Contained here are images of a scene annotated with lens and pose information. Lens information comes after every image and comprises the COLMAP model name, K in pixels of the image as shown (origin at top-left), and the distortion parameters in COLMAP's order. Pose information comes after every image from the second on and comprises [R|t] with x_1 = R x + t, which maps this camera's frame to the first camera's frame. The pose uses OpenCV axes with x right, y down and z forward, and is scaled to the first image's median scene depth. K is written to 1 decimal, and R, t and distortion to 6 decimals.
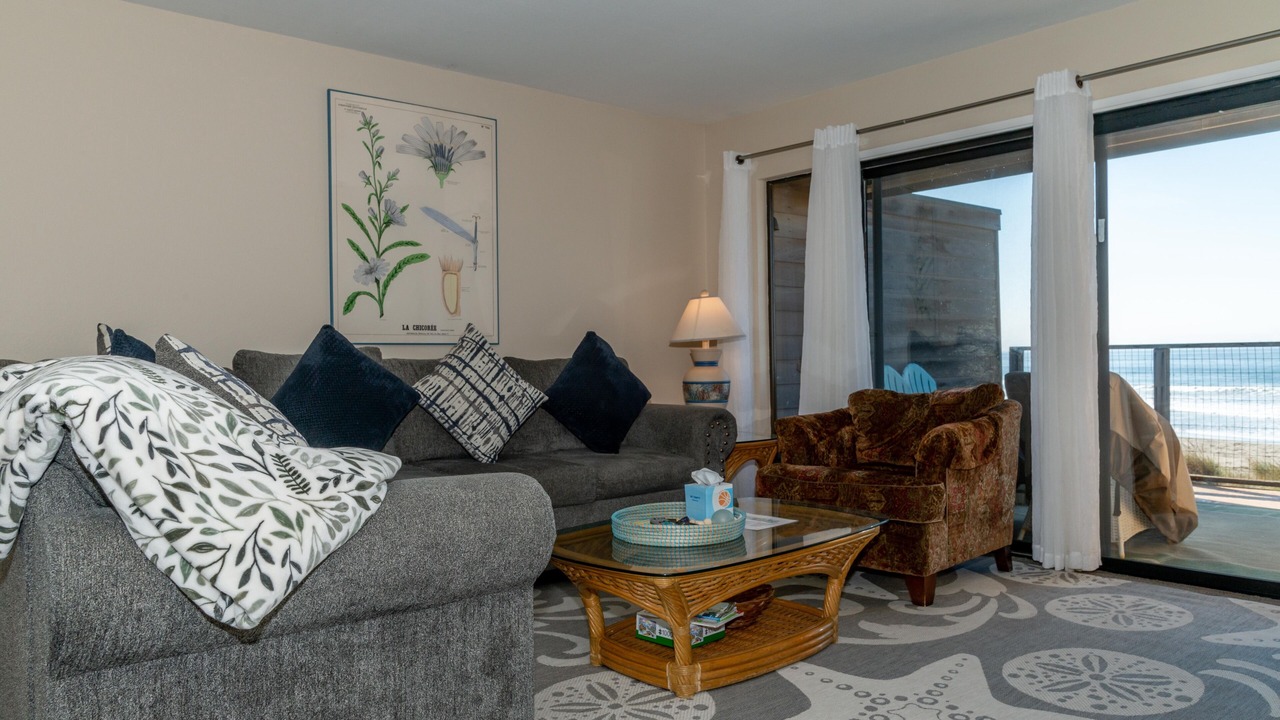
lens RADIAL K [[953.6, 0, 638.7], [0, 953.6, 359.1], [0, 0, 1]] dist [-0.002335, -0.000941]
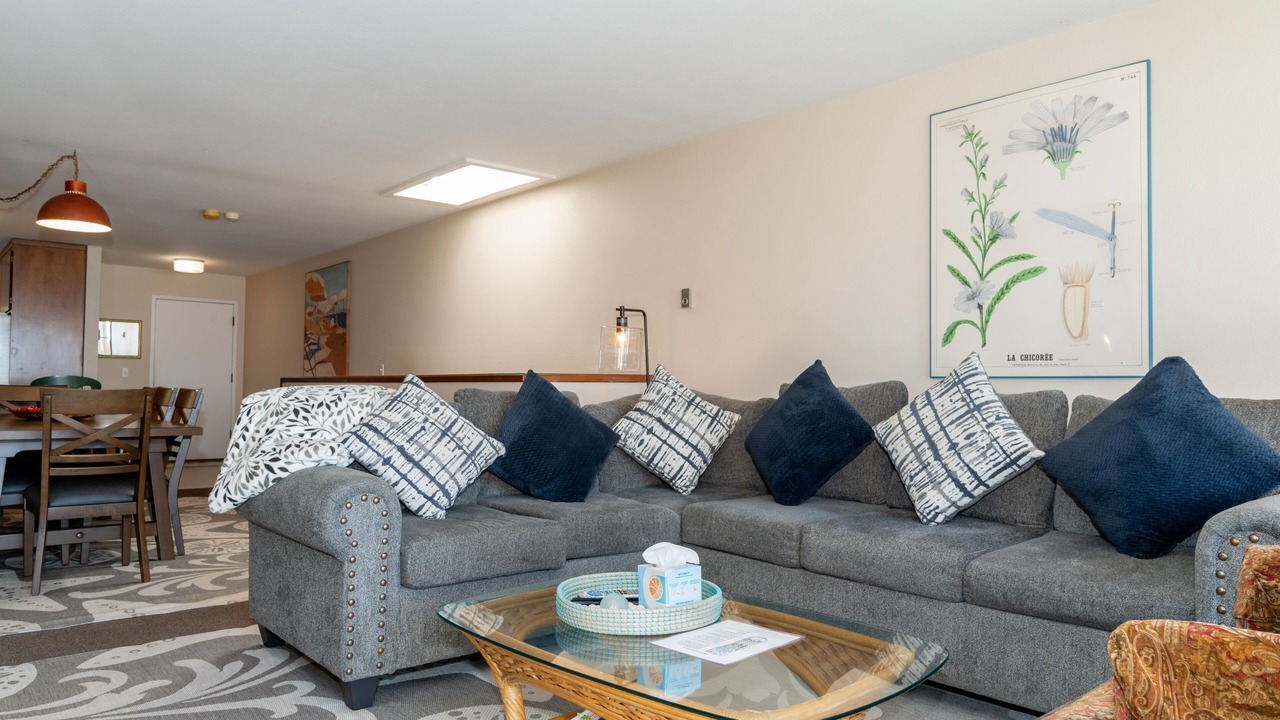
lens RADIAL K [[857.8, 0, 634.9], [0, 857.8, 358.1], [0, 0, 1]] dist [-0.012303, -0.002444]
pose [[-0.008737, -0.024654, -0.999658, 0.529019], [-0.014818, 0.999589, -0.024523, -0.009872], [0.999852, 0.014599, -0.009099, 0.692827]]
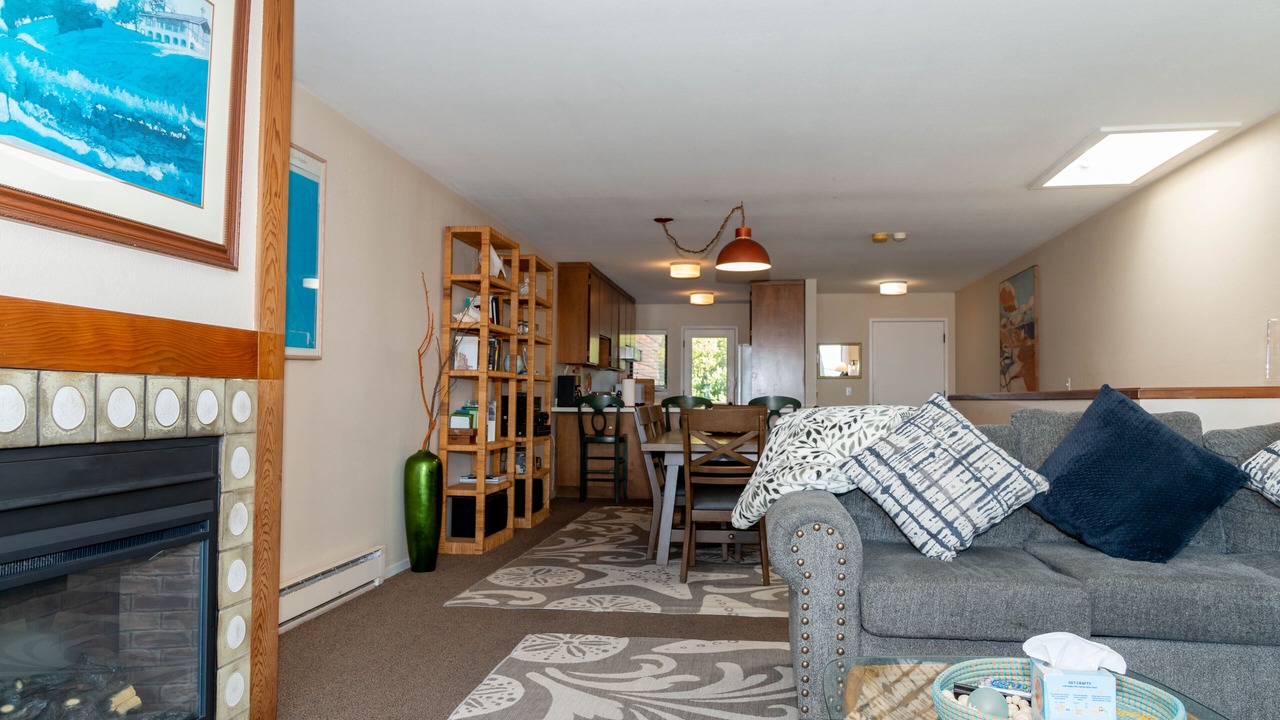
lens RADIAL K [[885.3, 0, 645.2], [0, 885.3, 360.5], [0, 0, 1]] dist [-0.001681, -0.002098]
pose [[-0.757506, -0.018240, -0.652573, 0.398607], [0.003823, 0.999469, -0.032373, -0.015436], [0.652817, -0.027018, -0.757034, 0.869476]]
